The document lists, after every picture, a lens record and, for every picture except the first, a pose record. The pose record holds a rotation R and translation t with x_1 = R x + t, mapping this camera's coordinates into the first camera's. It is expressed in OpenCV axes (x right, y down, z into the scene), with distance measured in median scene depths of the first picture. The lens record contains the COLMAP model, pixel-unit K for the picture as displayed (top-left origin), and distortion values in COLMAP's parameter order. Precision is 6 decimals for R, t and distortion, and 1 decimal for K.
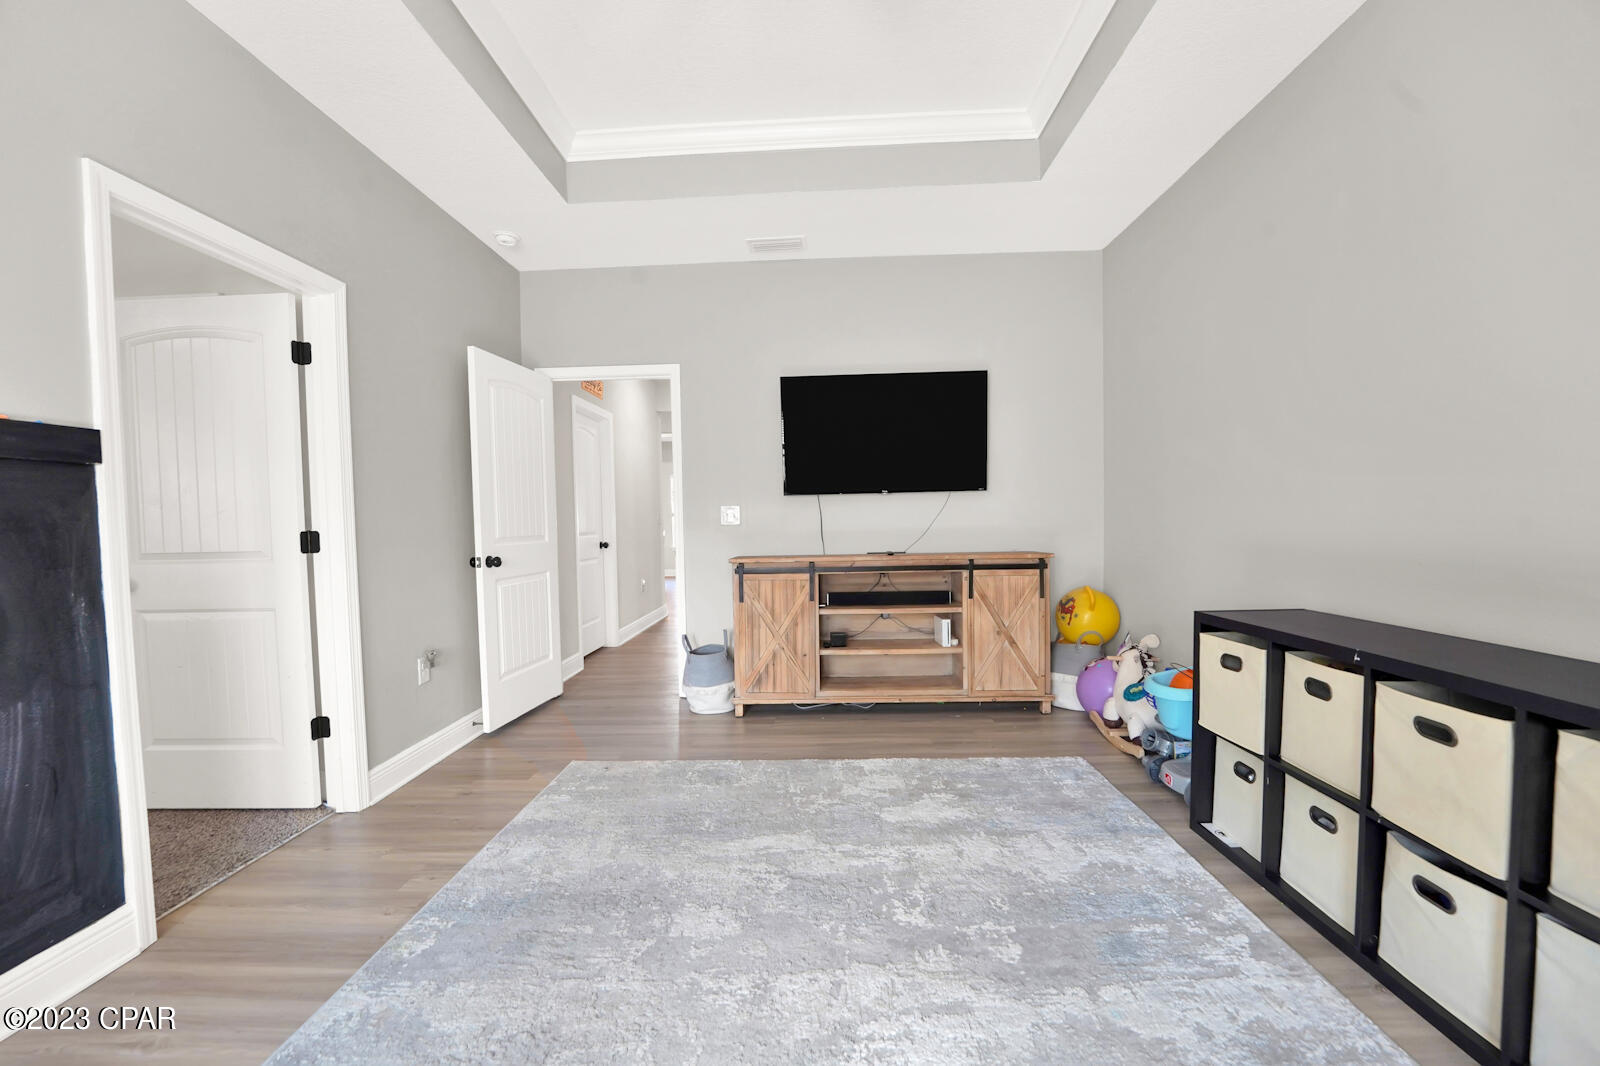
lens RADIAL K [[655.2, 0, 796.8], [0, 655.2, 540.3], [0, 0, 1]] dist [-0.026141, 0.002141]
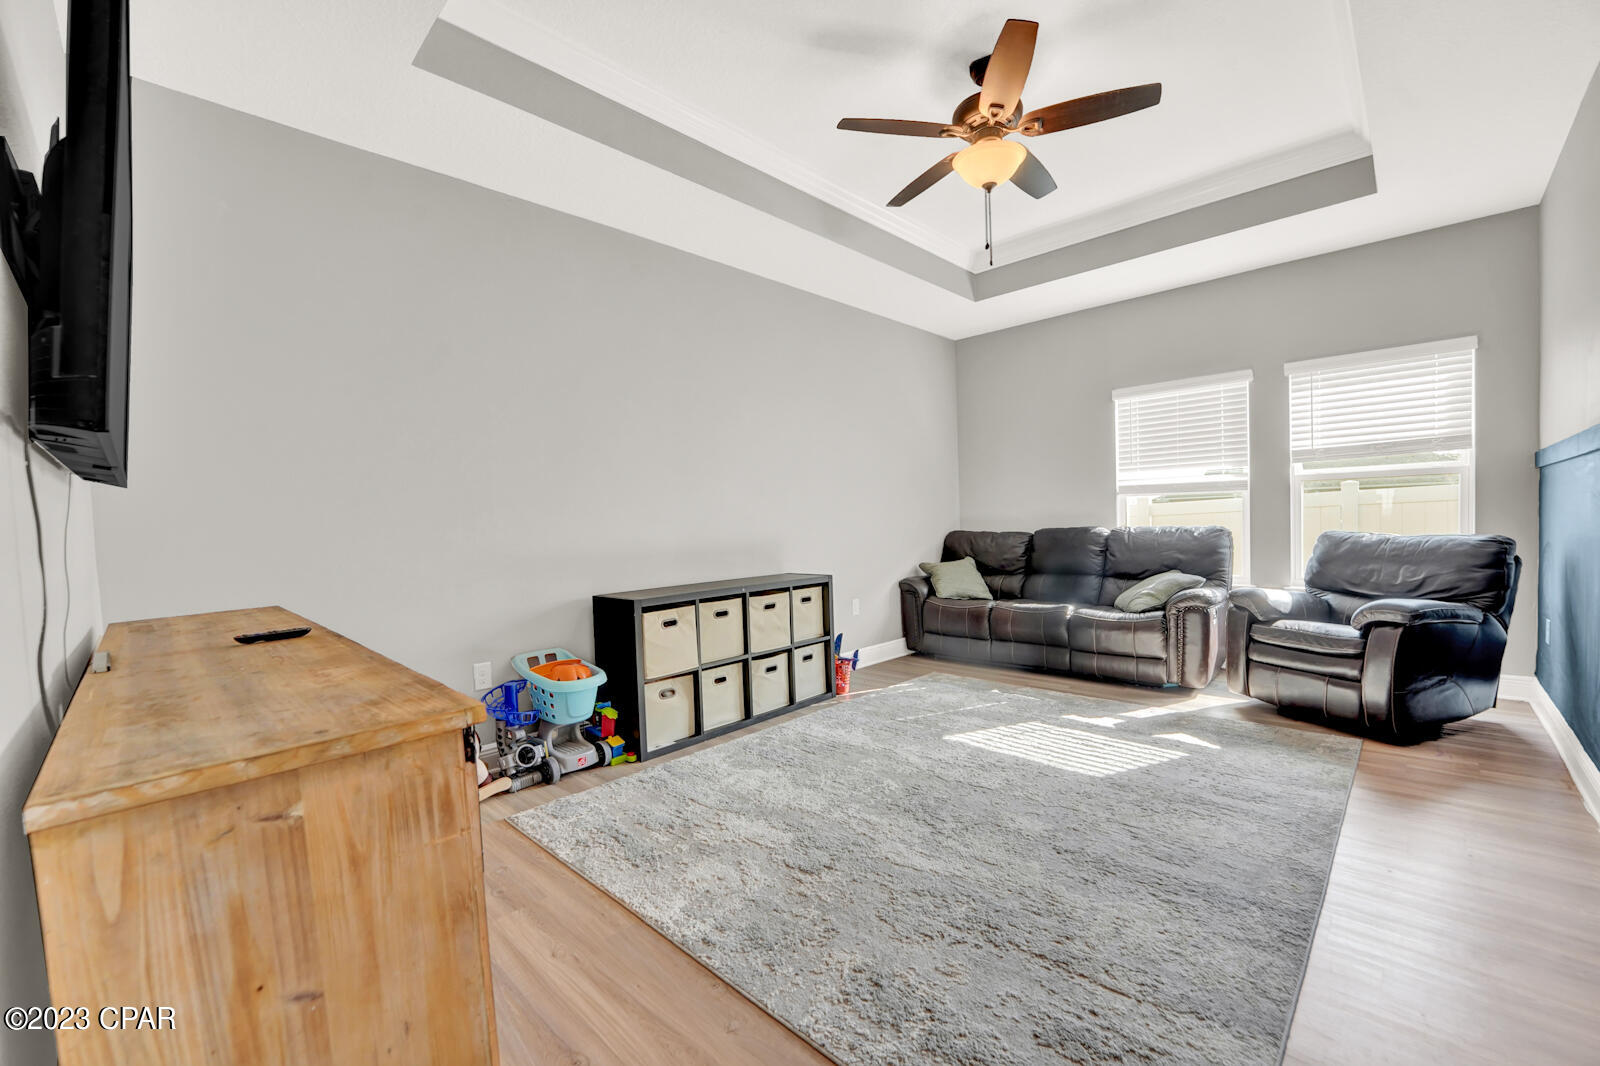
lens RADIAL K [[655.2, 0, 788.5], [0, 655.2, 542.9], [0, 0, 1]] dist [-0.026141, 0.002141]
pose [[-0.735427, 0.019954, 0.677310, -0.420129], [0.069766, 0.996484, 0.046395, -0.038710], [-0.674003, 0.081374, -0.734233, 1.363151]]
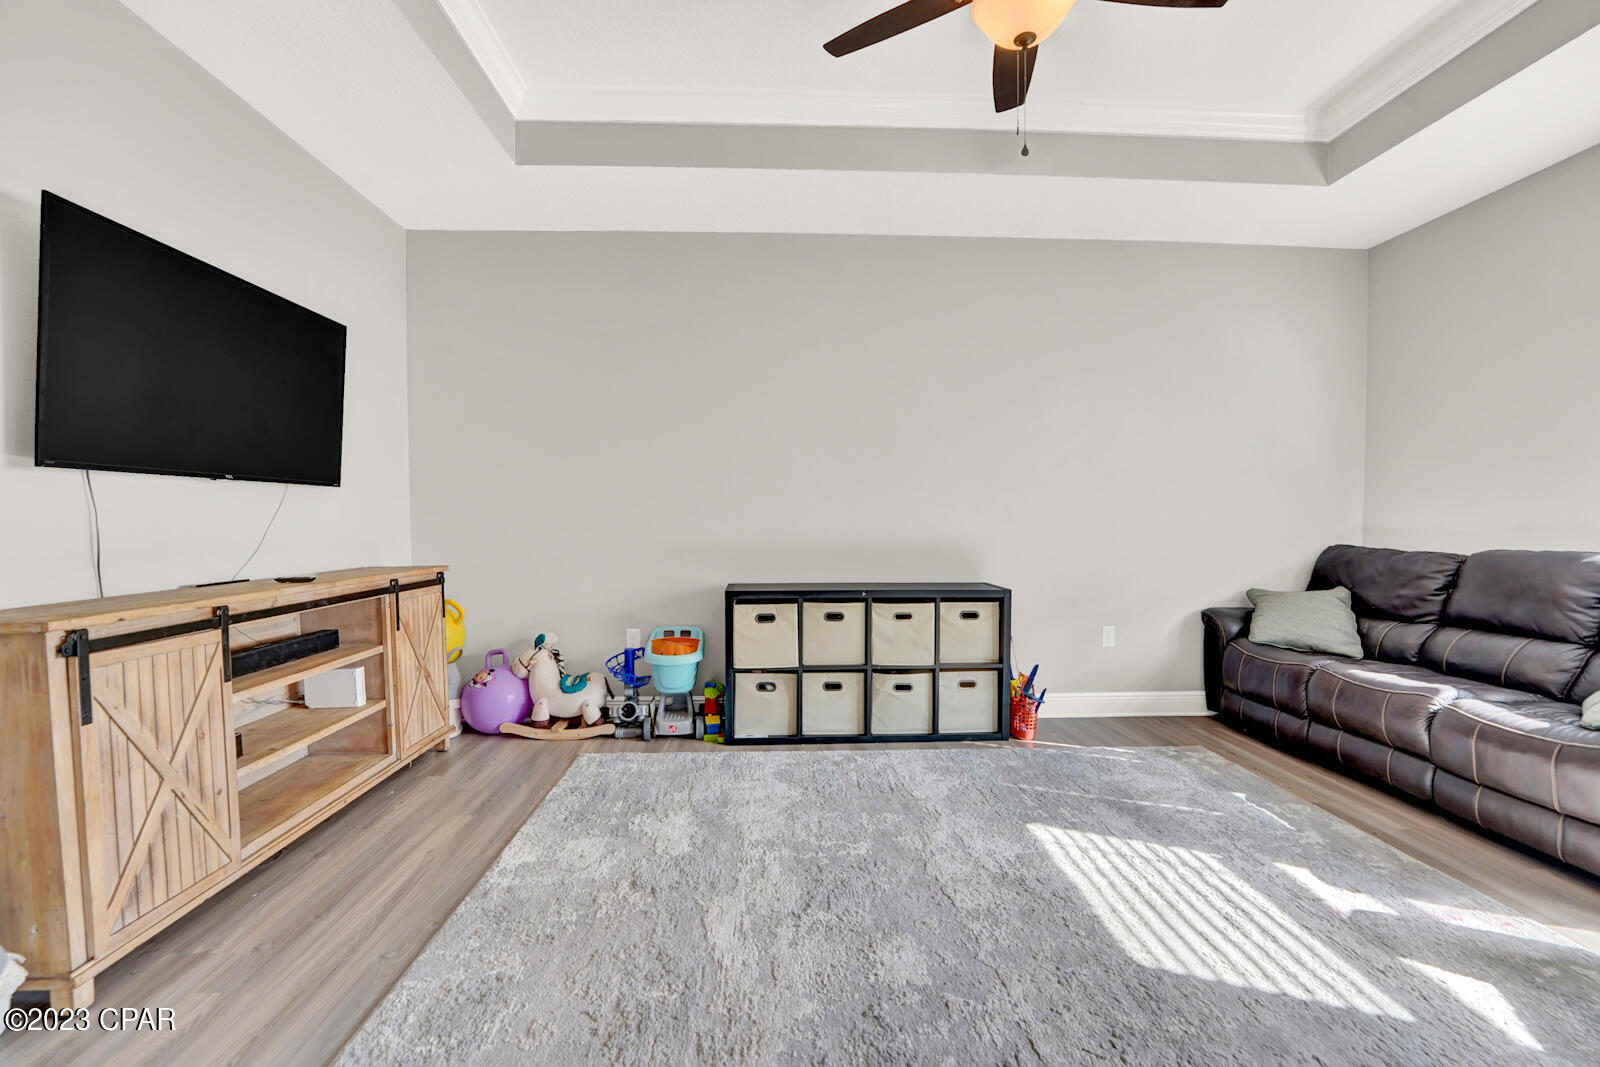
lens RADIAL K [[655.2, 0, 791.3], [0, 655.2, 542.6], [0, 0, 1]] dist [-0.026141, 0.002141]
pose [[-0.071544, -0.014140, 0.997337, -0.631922], [0.034737, 0.999258, 0.016659, -0.011594], [-0.996832, 0.035836, -0.070999, 0.734348]]
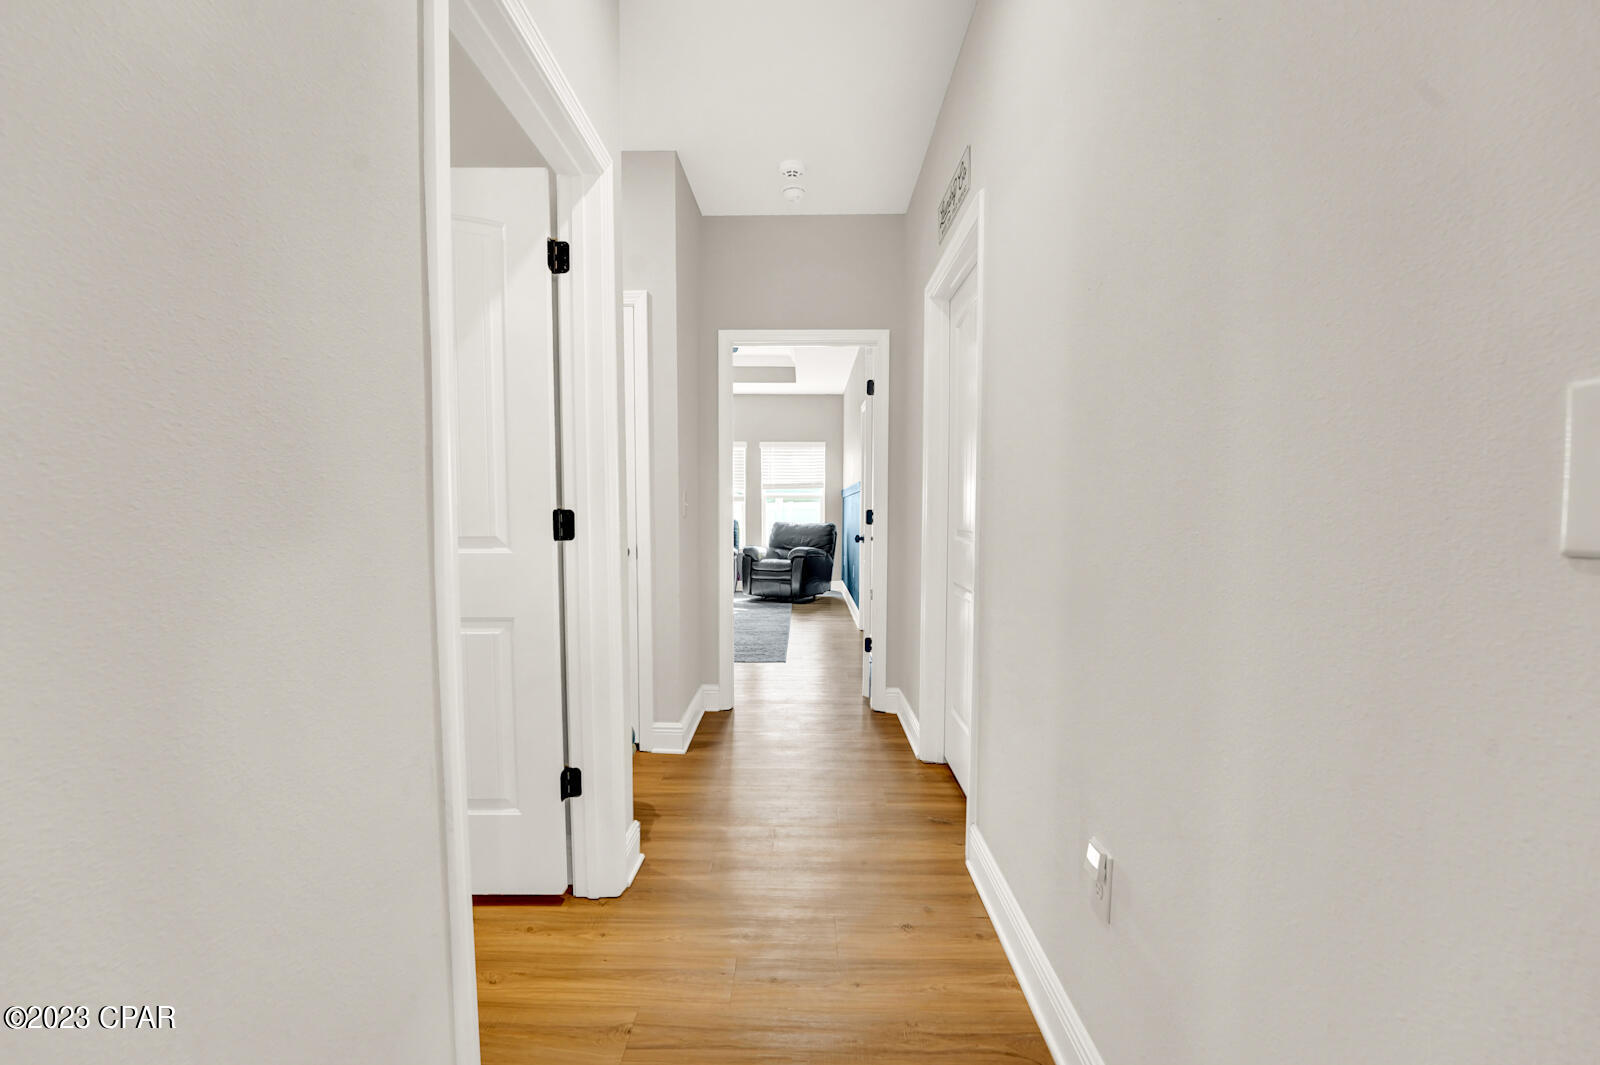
lens RADIAL K [[654.7, 0, 797.8], [0, 654.7, 535.3], [0, 0, 1]] dist [-0.026318, 0.001988]
pose [[-0.999158, 0.020911, -0.035296, -0.334561], [0.018259, 0.997102, 0.073853, -0.076805], [0.036738, 0.073147, -0.996644, 2.545222]]
